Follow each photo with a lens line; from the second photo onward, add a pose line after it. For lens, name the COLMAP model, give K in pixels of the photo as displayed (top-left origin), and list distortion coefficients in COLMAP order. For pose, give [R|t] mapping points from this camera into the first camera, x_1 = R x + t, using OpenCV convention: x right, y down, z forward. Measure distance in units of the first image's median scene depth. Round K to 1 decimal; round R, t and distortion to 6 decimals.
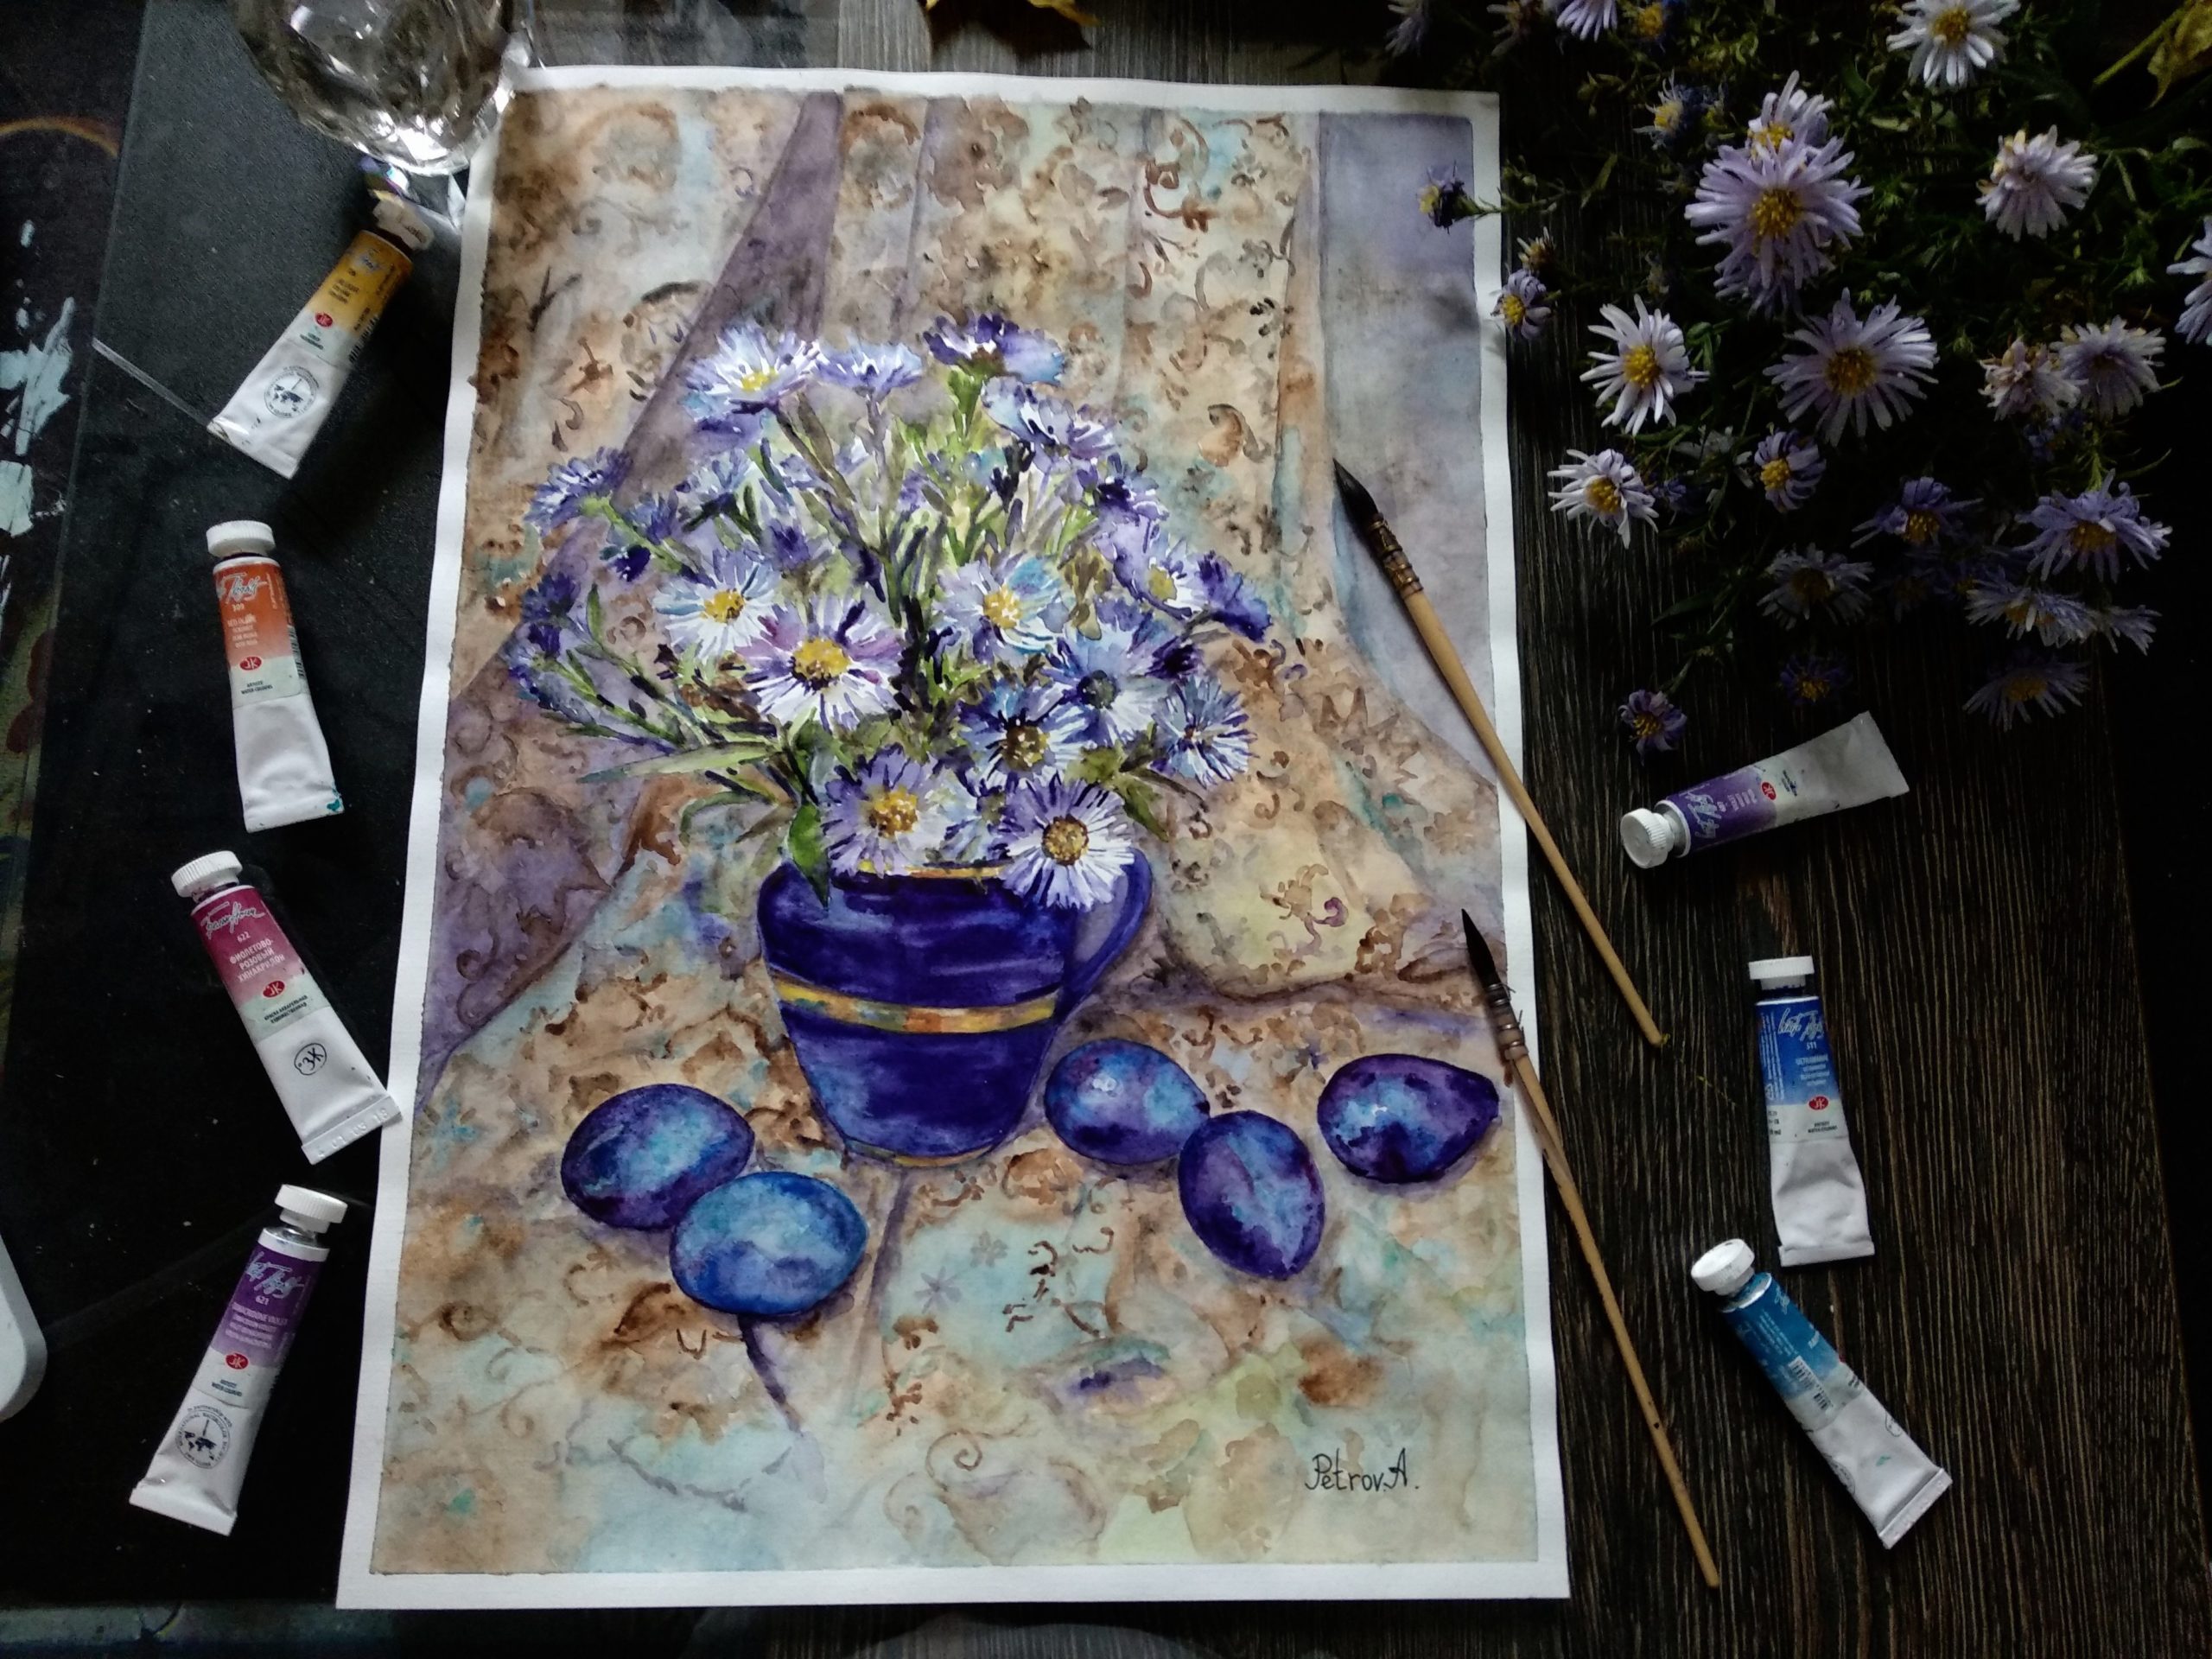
lens RADIAL K [[1708.0, 0, 1106.0], [0, 1708.0, 829.5], [0, 0, 1]] dist [0.047239, -0.123493]
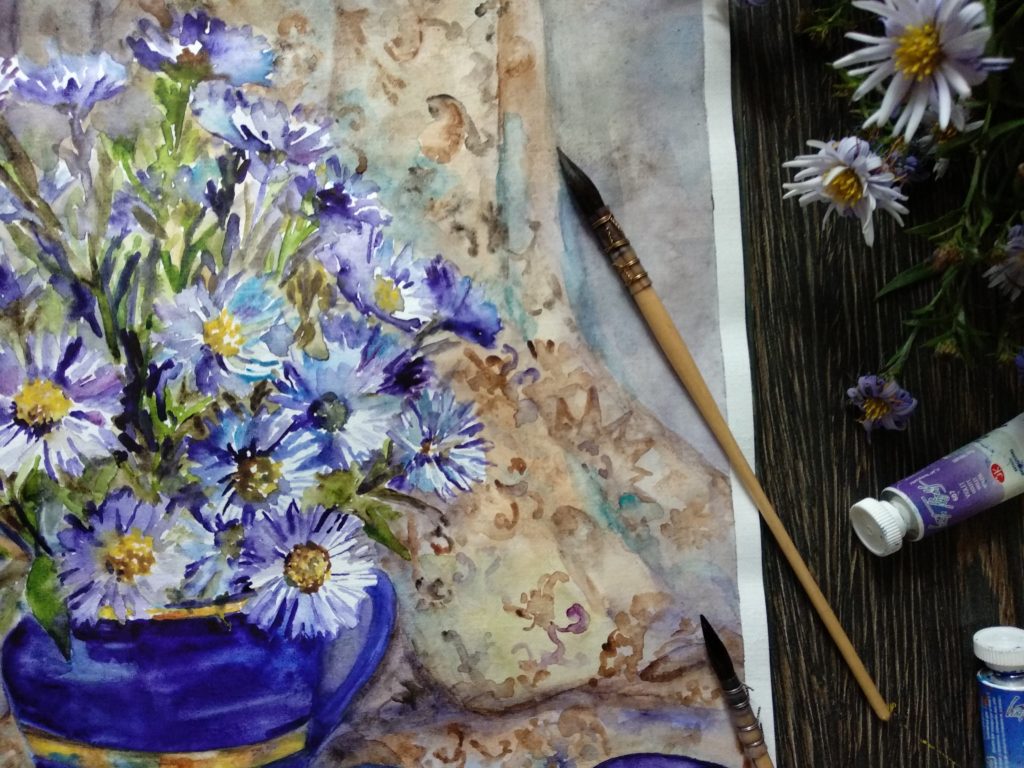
lens RADIAL K [[790.7, 0, 512.0], [0, 790.7, 384.0], [0, 0, 1]] dist [0.047239, -0.123493]
pose [[0.997877, -0.064675, 0.007627, 0.098507], [0.062062, 0.979910, 0.189536, -0.178183], [-0.019732, -0.188661, 0.981844, 0.549039]]
